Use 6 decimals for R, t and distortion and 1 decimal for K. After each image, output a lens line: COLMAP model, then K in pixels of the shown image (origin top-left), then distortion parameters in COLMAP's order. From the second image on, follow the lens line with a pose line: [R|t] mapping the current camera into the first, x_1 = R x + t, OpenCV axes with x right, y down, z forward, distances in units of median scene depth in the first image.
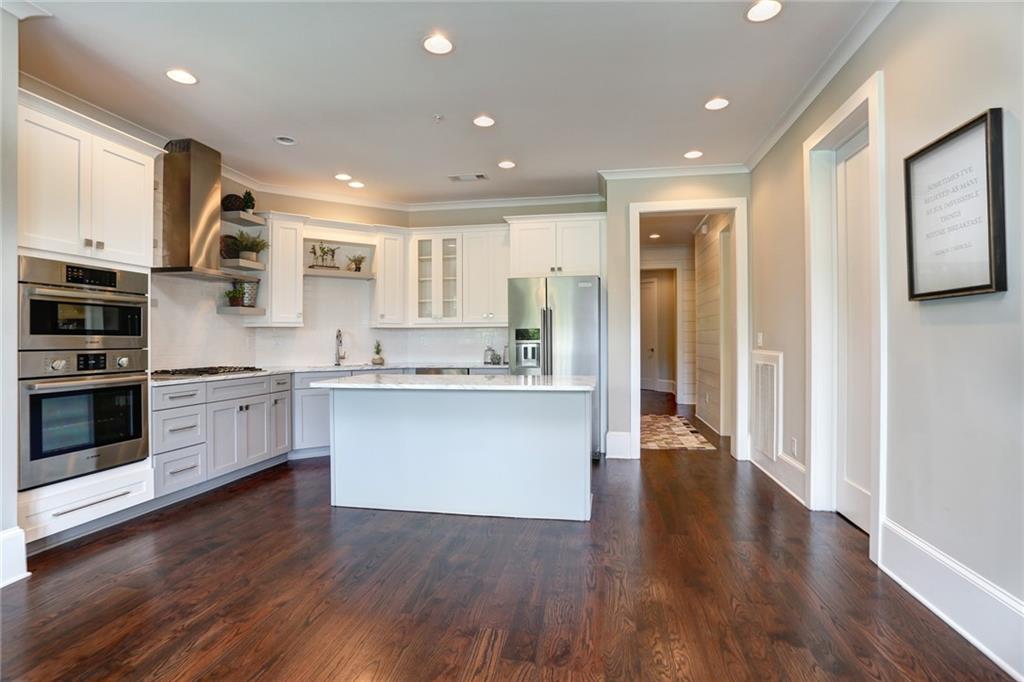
lens RADIAL K [[502.5, 0, 512.2], [0, 502.5, 337.5], [0, 0, 1]] dist [-0.097181, 0.041941]
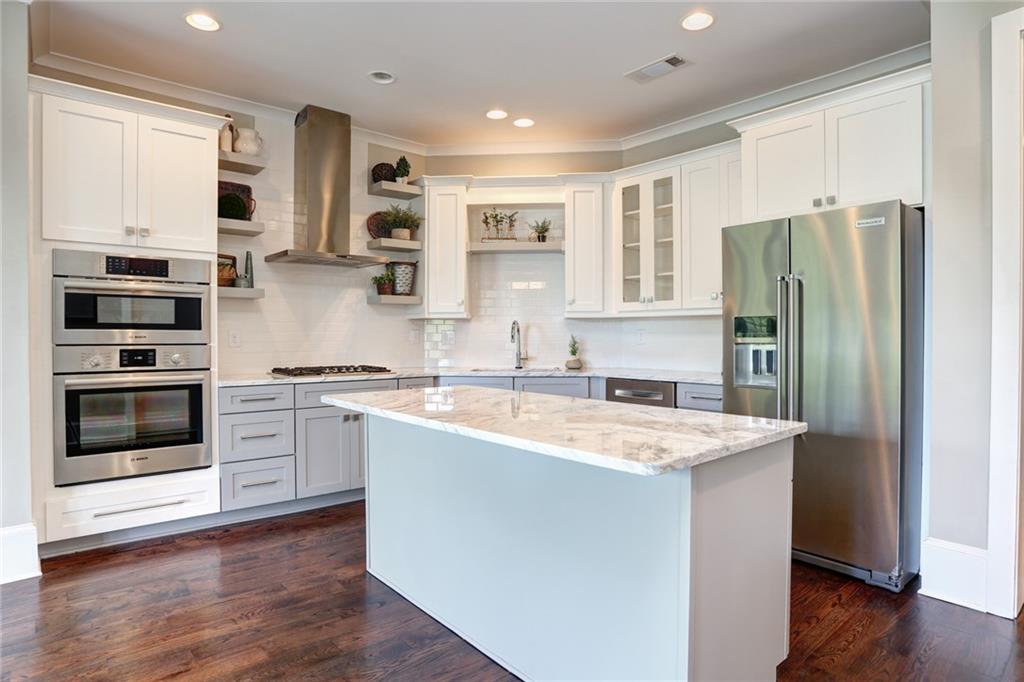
lens RADIAL K [[559.8, 0, 512.0], [0, 559.8, 341.0], [0, 0, 1]] dist [-0.105462, 0.056898]
pose [[0.771930, 0.012078, -0.635593, 0.261329], [-0.001395, 0.999849, 0.017306, -0.000921], [0.635706, -0.012472, 0.771830, 0.480272]]
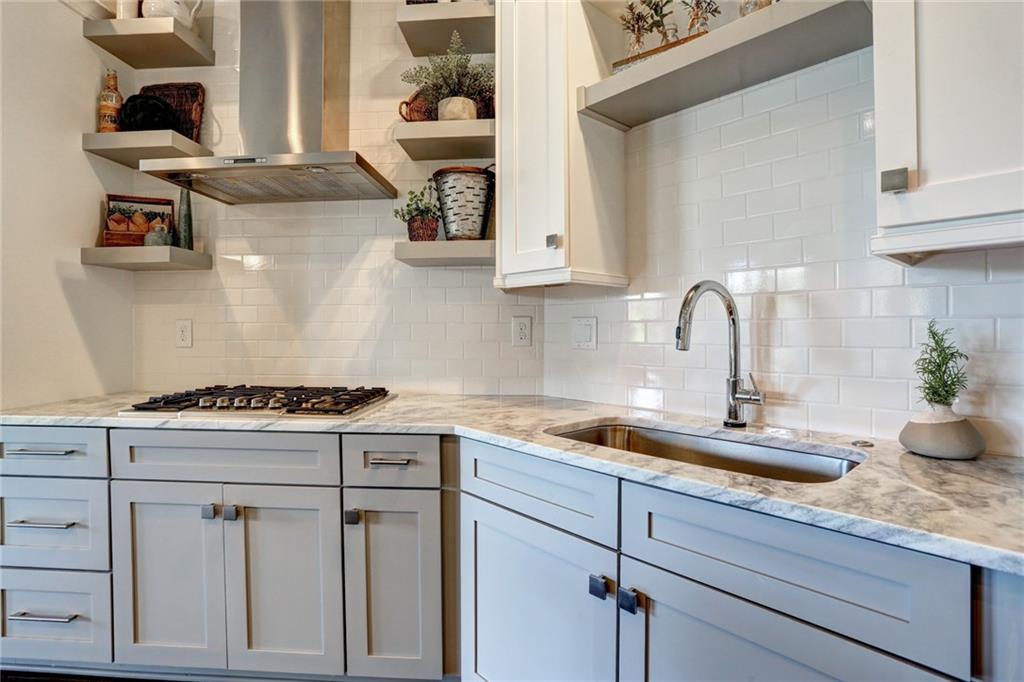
lens RADIAL K [[502.5, 0, 512.2], [0, 502.5, 337.5], [0, 0, 1]] dist [-0.097181, 0.041941]
pose [[0.142210, 0.020786, -0.989618, -0.173831], [0.001485, 0.999774, 0.021213, 0.007485], [0.989835, -0.004486, 0.142147, 1.222047]]
